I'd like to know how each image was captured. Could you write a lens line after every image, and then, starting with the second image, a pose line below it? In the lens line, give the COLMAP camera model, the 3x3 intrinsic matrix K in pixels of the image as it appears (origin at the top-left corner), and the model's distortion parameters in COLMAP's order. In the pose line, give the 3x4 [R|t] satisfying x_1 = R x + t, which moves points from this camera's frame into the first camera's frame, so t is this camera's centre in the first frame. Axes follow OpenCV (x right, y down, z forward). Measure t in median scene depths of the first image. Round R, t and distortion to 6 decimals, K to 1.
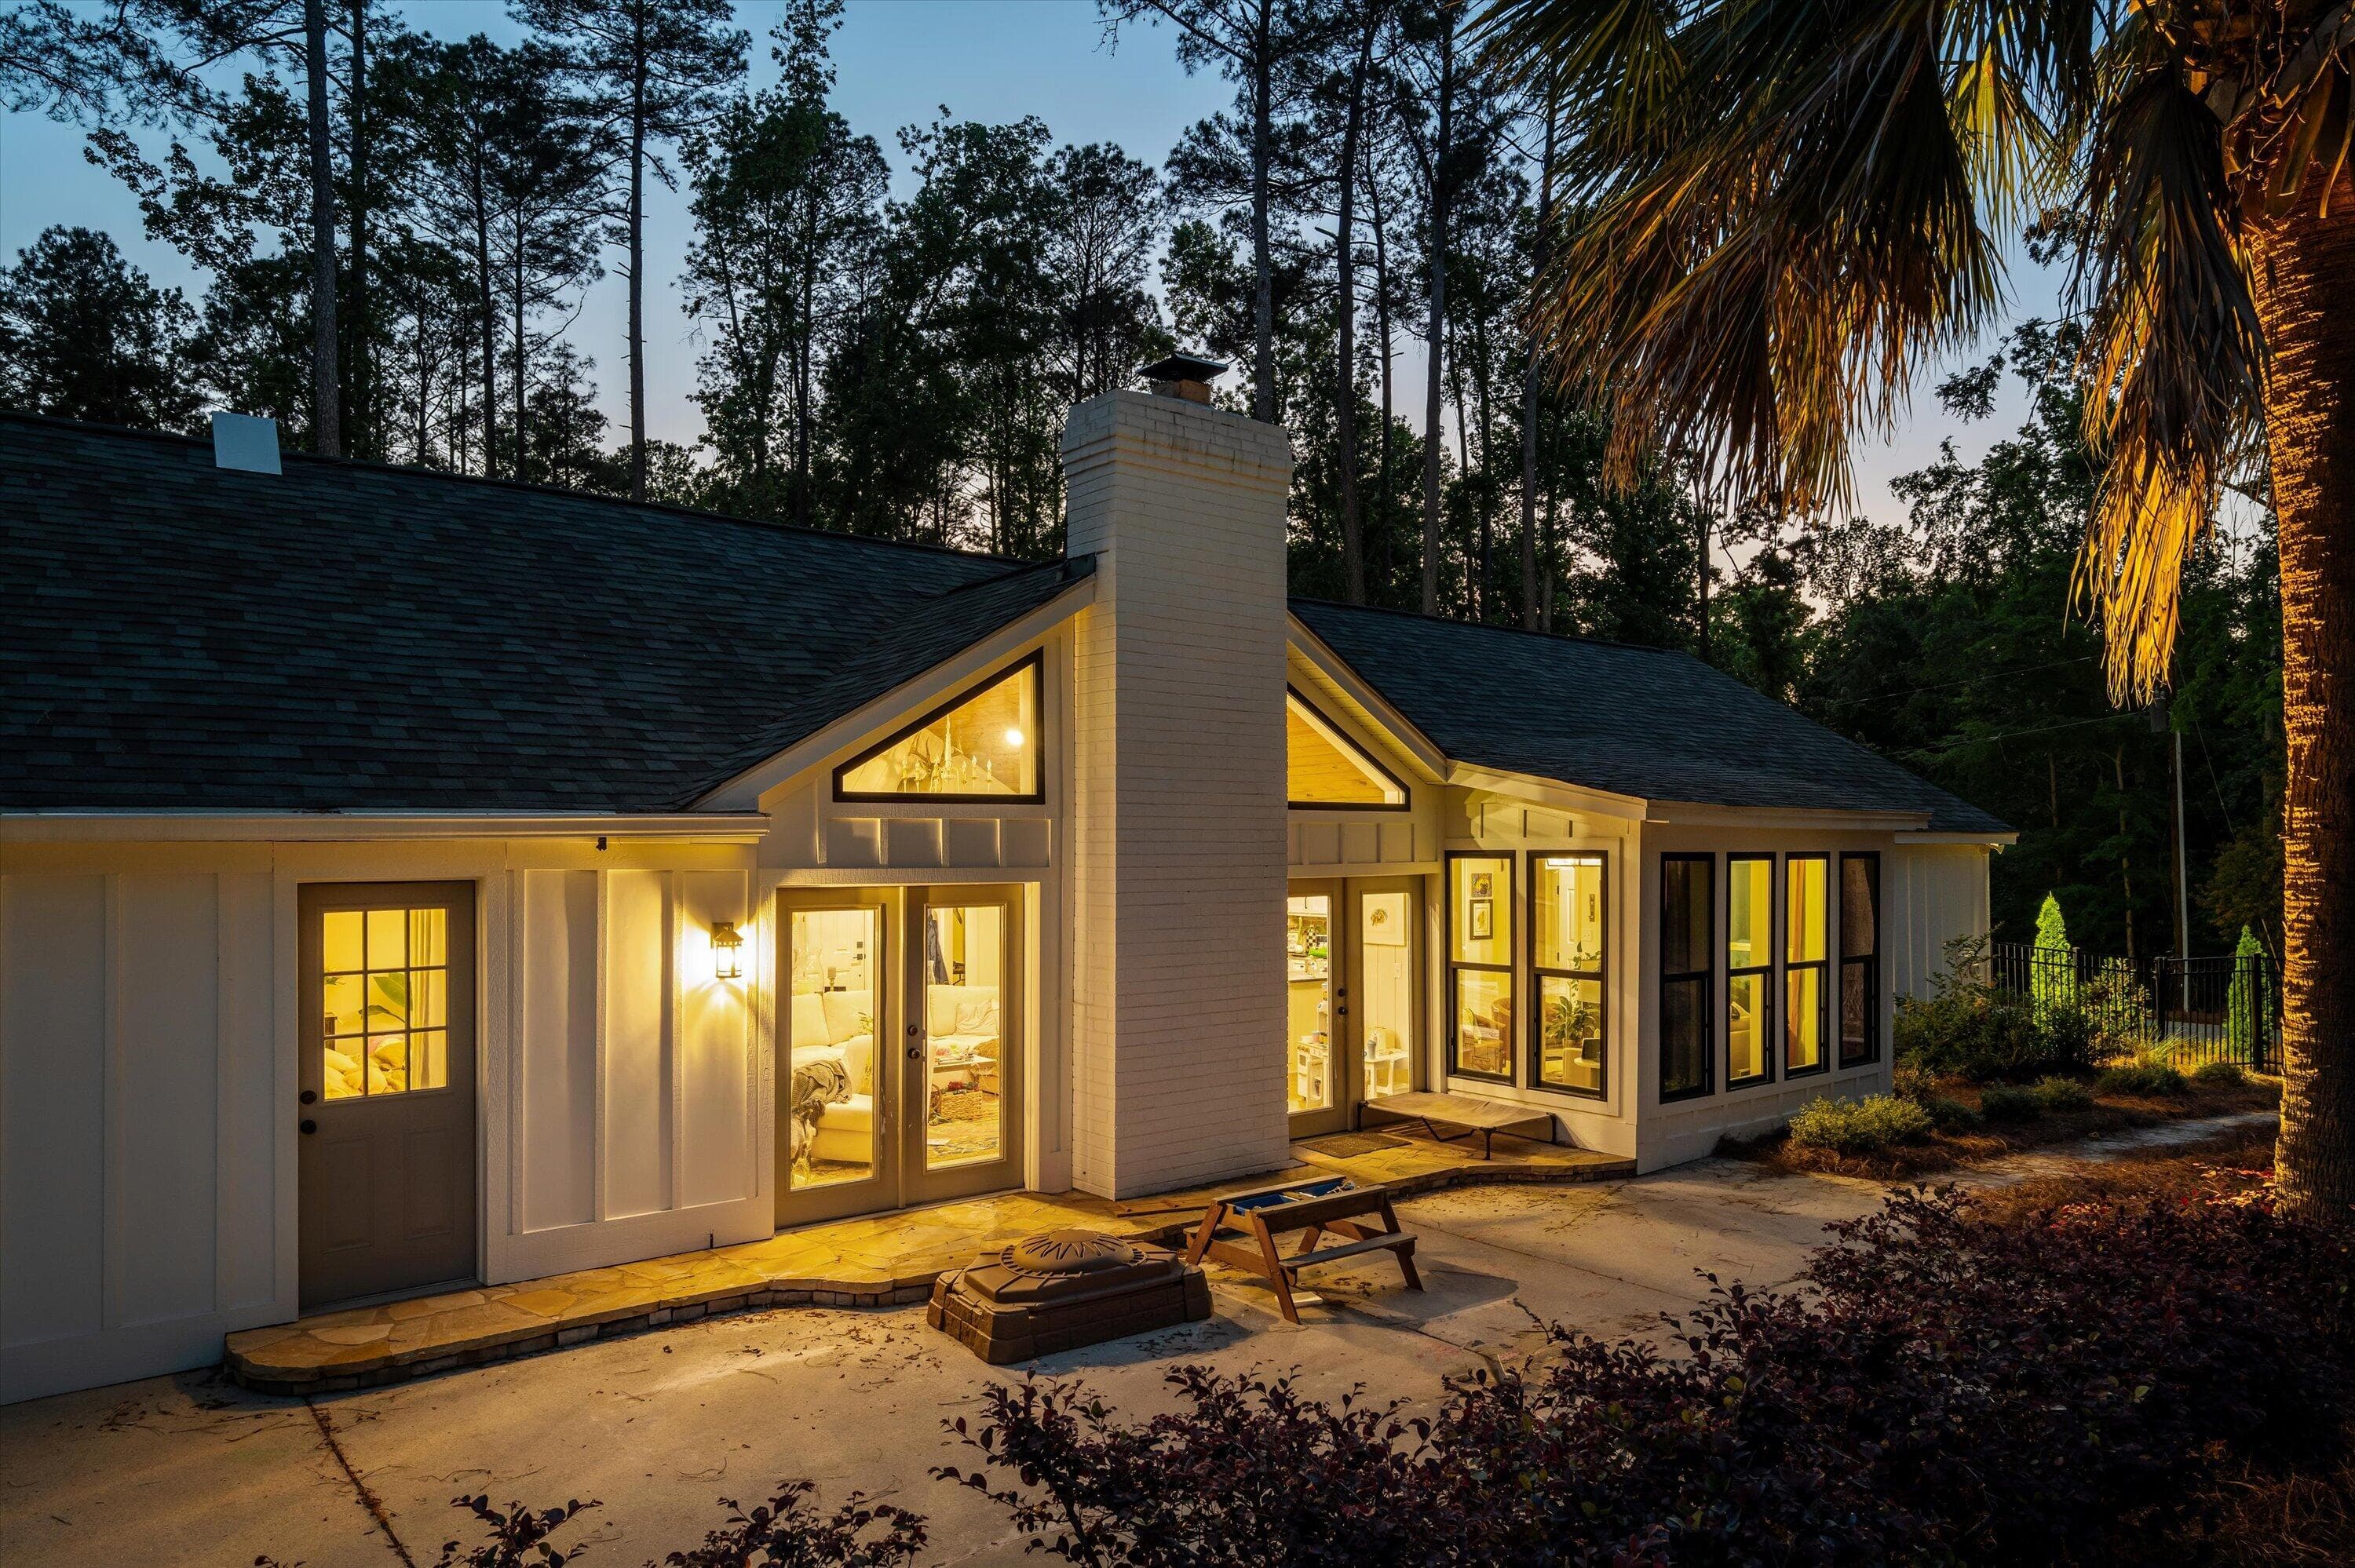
lens RADIAL K [[1361.5, 0, 1122.9], [0, 1361.5, 828.4], [0, 0, 1]] dist [-0.002197, -0.001436]
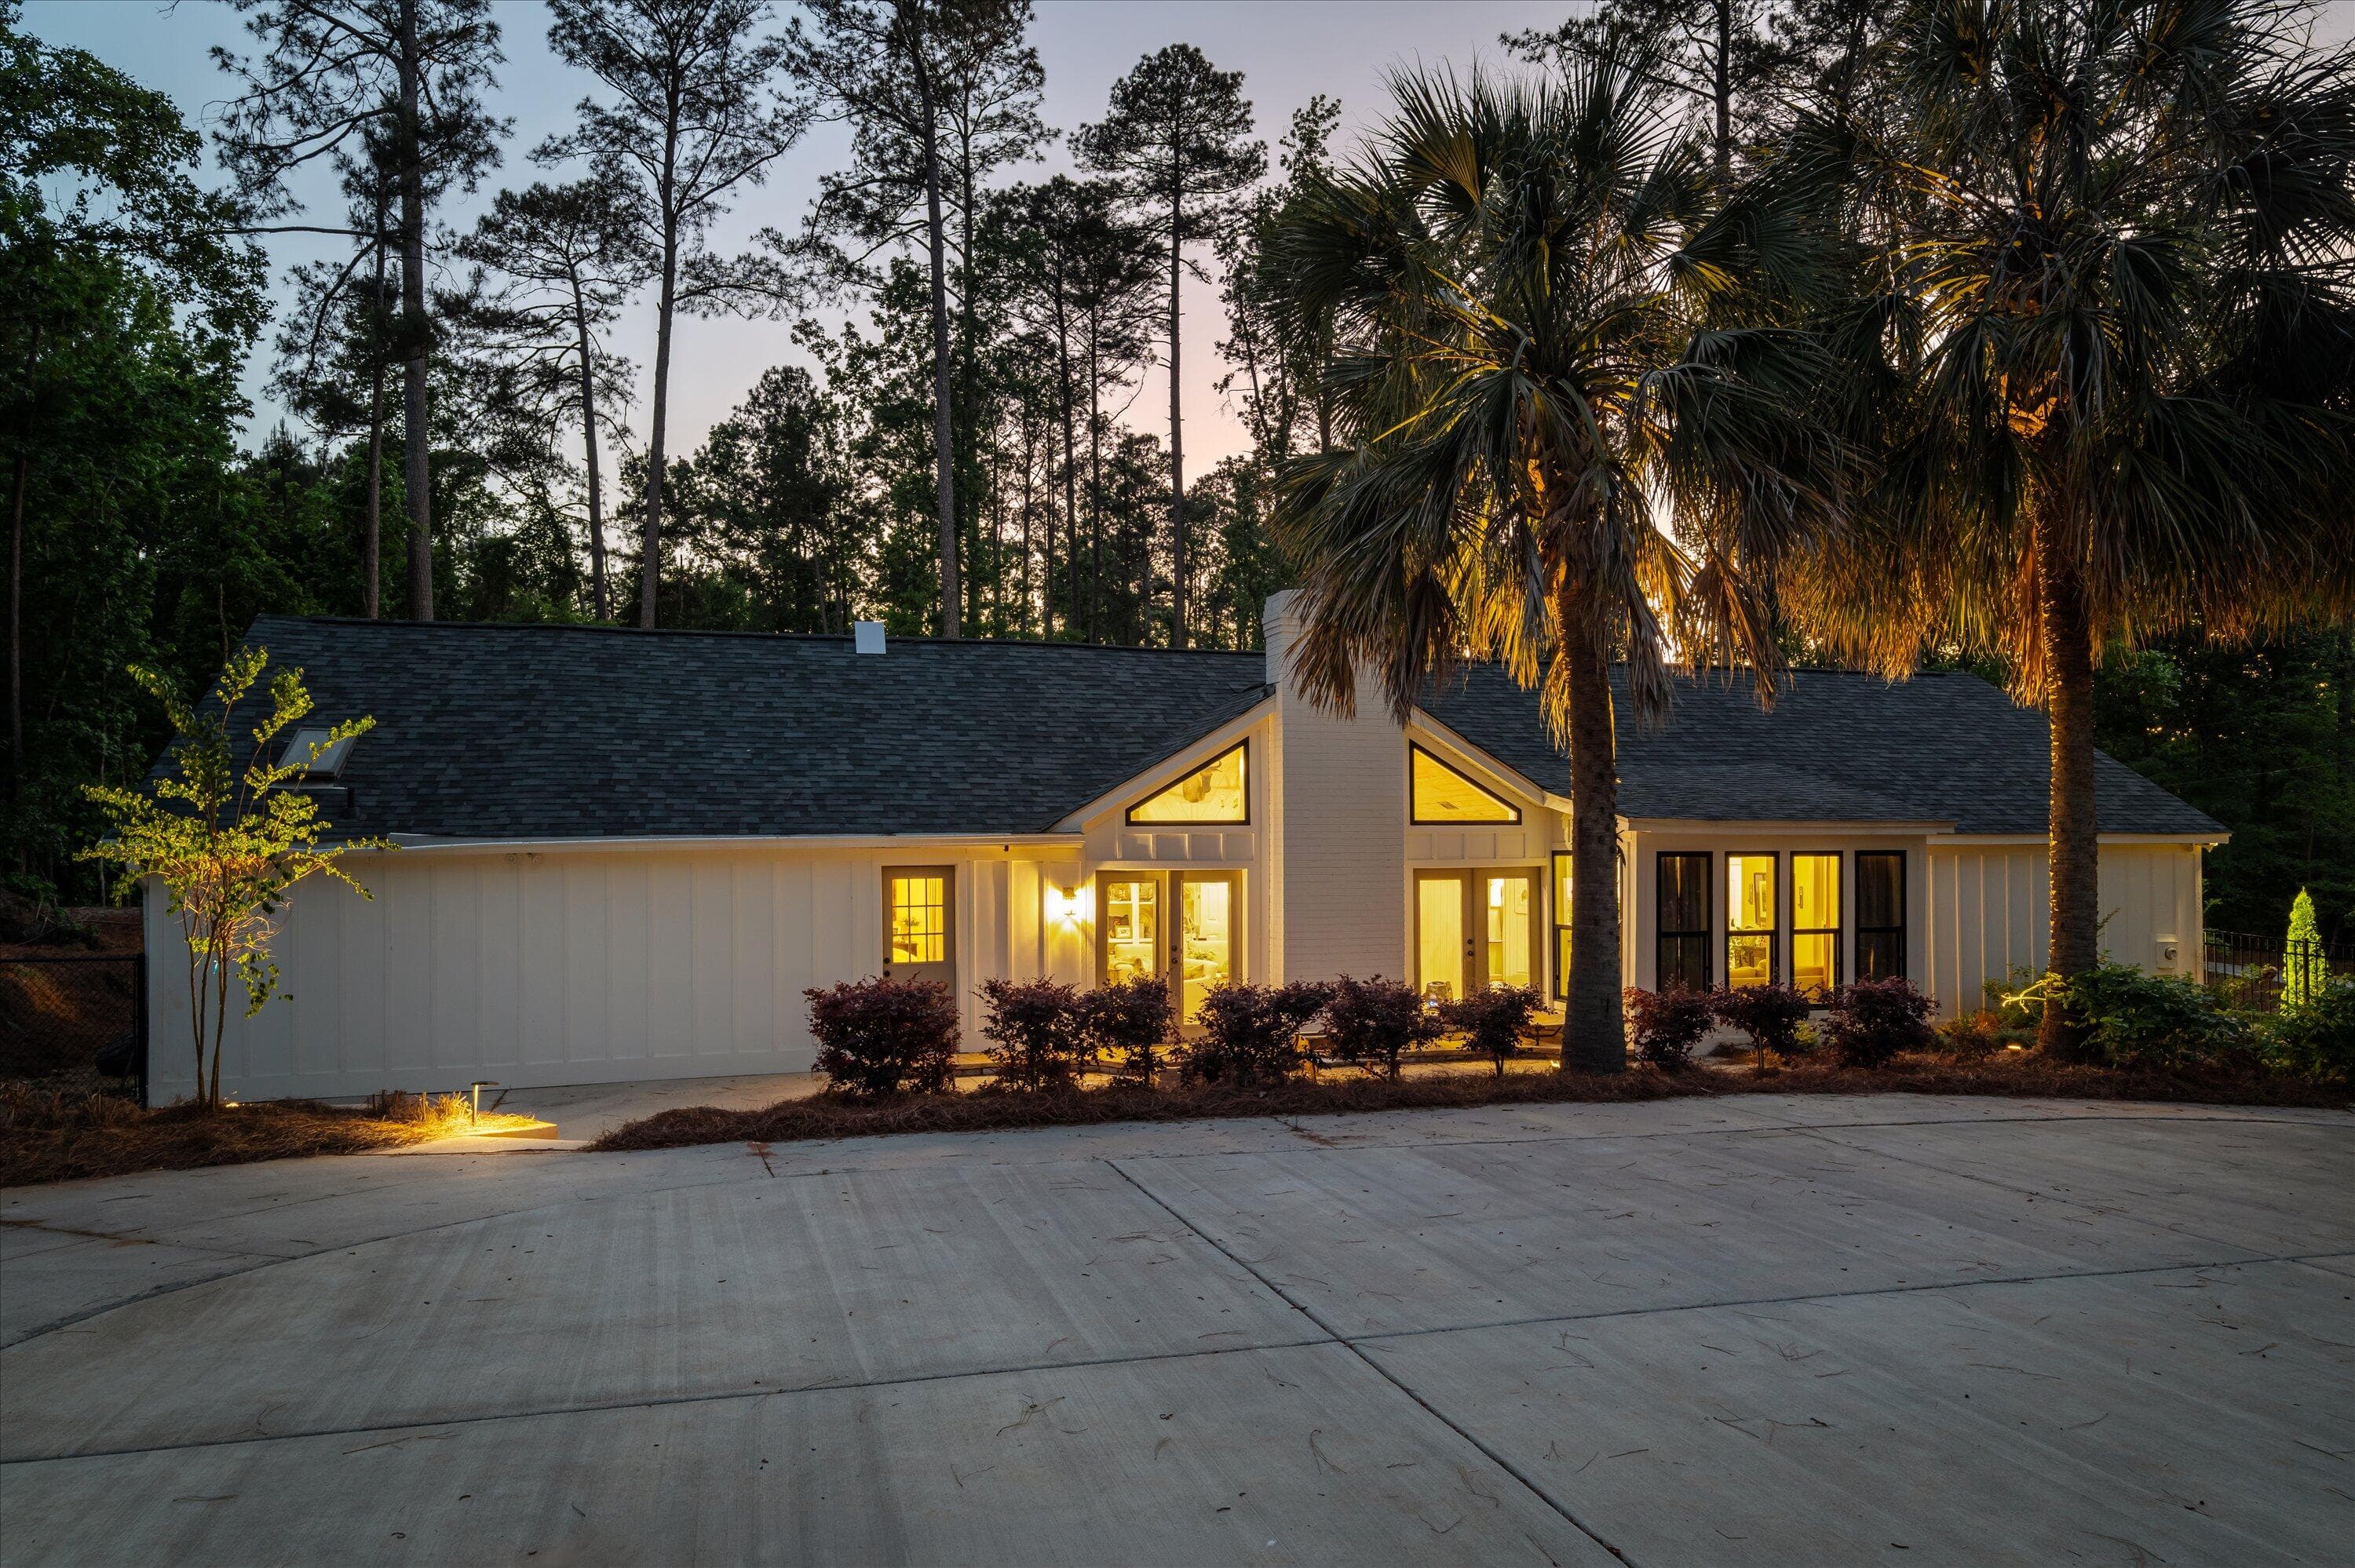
lens RADIAL K [[1401.3, 0, 1173.0], [0, 1401.3, 833.6], [0, 0, 1]] dist [-0.007575, 0.002276]
pose [[0.926041, -0.006357, -0.377369, 0.112672], [0.008140, 0.999962, 0.003131, -0.002758], [0.377335, -0.005971, 0.926058, -0.152895]]
